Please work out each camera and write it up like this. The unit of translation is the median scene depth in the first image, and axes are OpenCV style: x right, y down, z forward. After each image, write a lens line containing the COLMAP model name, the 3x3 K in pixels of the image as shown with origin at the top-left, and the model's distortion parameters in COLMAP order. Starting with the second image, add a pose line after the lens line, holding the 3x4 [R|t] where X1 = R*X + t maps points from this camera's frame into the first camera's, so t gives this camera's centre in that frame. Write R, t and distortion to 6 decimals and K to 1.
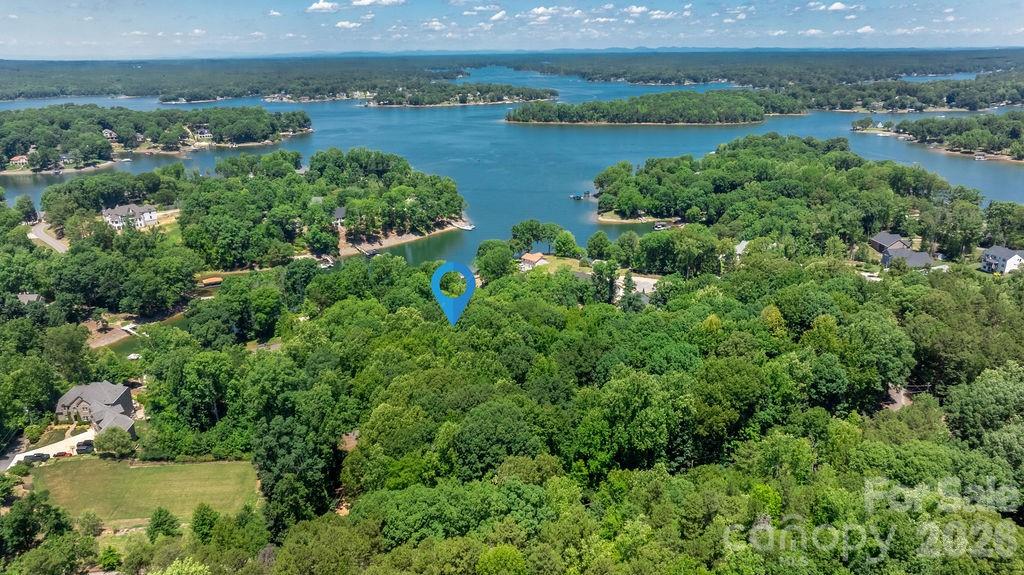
lens RADIAL K [[721.6, 0, 509.9], [0, 721.6, 287.7], [0, 0, 1]] dist [-0.039894, 0.035674]
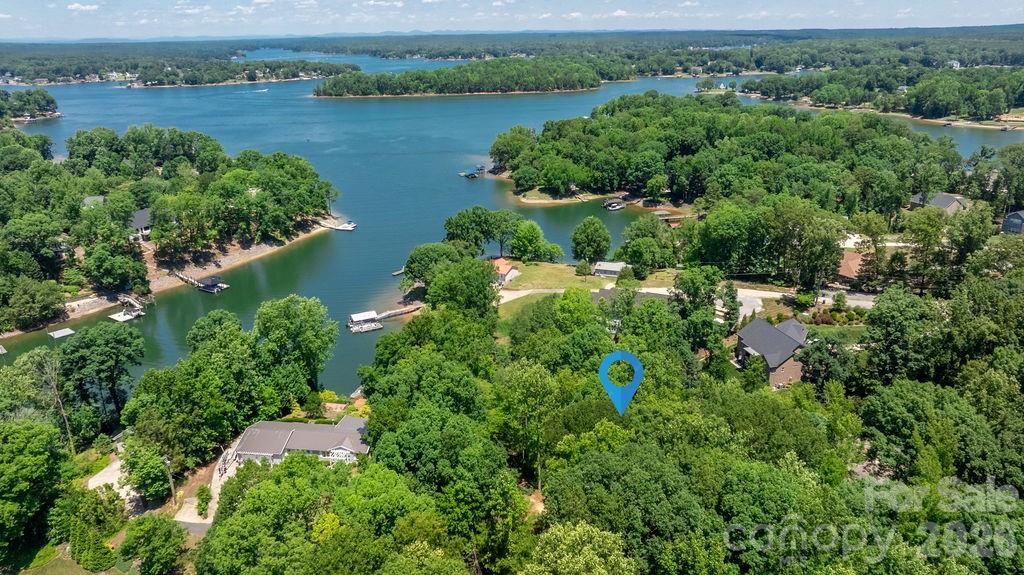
lens RADIAL K [[721.6, 0, 511.4], [0, 721.6, 283.8], [0, 0, 1]] dist [-0.039894, 0.035674]
pose [[0.955568, -0.100120, 0.277247, -0.053415], [0.096173, 0.994975, 0.027835, -0.018074], [-0.278640, 0.000065, 0.960396, 0.164482]]
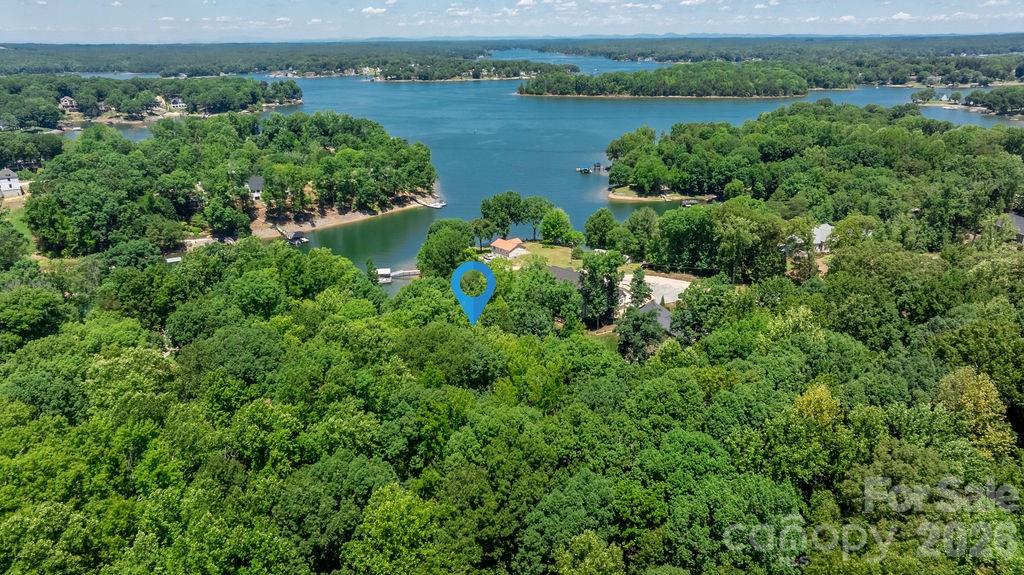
lens RADIAL K [[721.6, 0, 509.9], [0, 721.6, 281.1], [0, 0, 1]] dist [-0.039894, 0.035674]
pose [[0.999315, 0.013308, -0.034531, 0.024677], [-0.013031, 0.999881, 0.008231, -0.005125], [0.034636, -0.007776, 0.999370, 0.123495]]
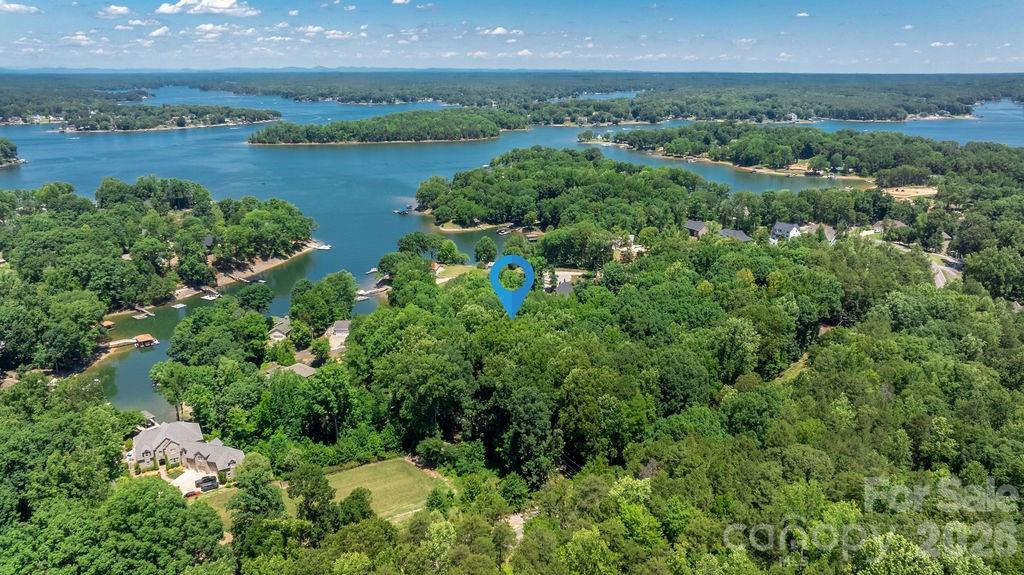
lens RADIAL K [[721.6, 0, 514.1], [0, 721.6, 292.6], [0, 0, 1]] dist [-0.039894, 0.035674]
pose [[0.909302, -0.110543, 0.401186, -0.119276], [0.118101, 0.992984, 0.005927, 0.002247], [-0.399026, 0.041991, 0.915978, -0.011967]]
